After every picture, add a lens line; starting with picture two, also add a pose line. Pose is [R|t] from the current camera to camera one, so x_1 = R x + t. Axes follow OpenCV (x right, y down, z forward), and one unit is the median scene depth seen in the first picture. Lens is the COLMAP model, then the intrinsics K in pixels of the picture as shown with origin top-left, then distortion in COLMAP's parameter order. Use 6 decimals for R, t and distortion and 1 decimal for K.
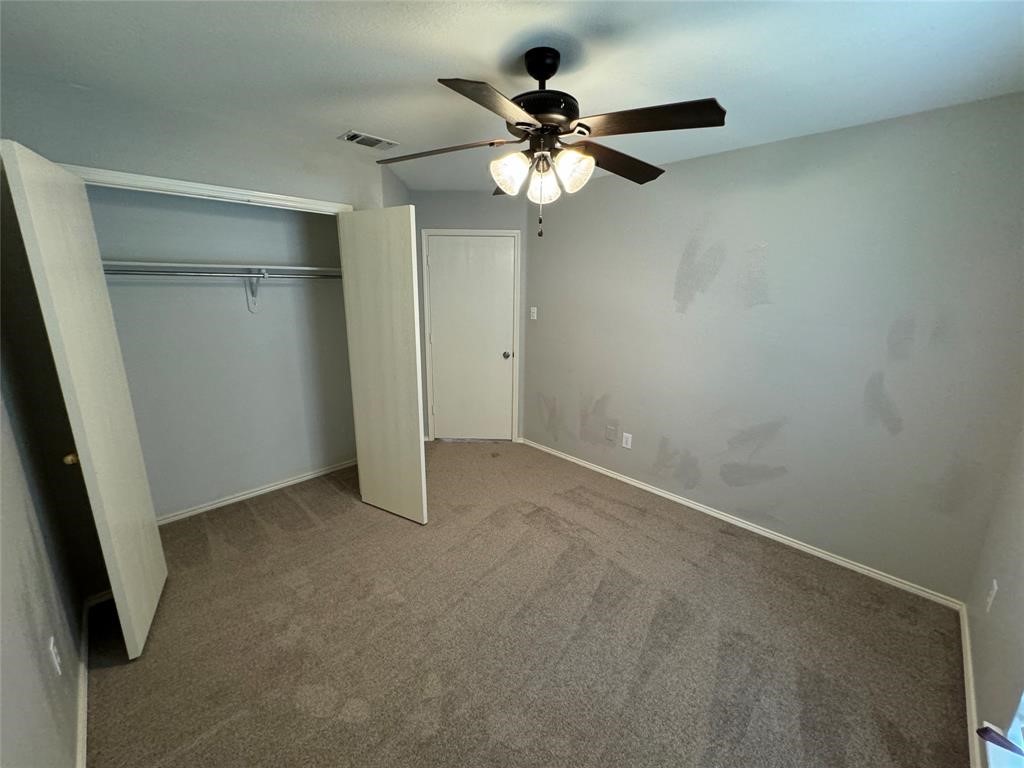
lens RADIAL K [[408.2, 0, 513.1], [0, 408.2, 381.6], [0, 0, 1]] dist [-0.003250, 0.000933]
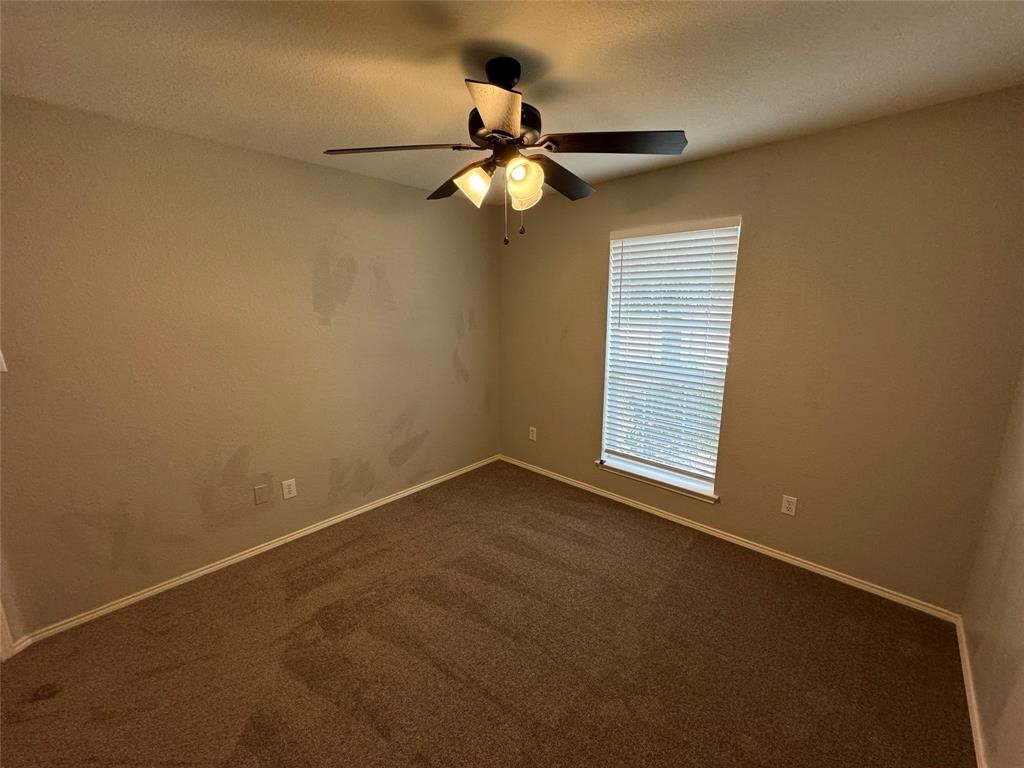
lens RADIAL K [[408.2, 0, 512.6], [0, 408.2, 380.6], [0, 0, 1]] dist [-0.003250, 0.000933]
pose [[-0.038620, -0.200139, 0.979006, -0.542249], [0.236033, 0.950185, 0.203558, -0.131700], [-0.970977, 0.238940, 0.010543, 0.582422]]
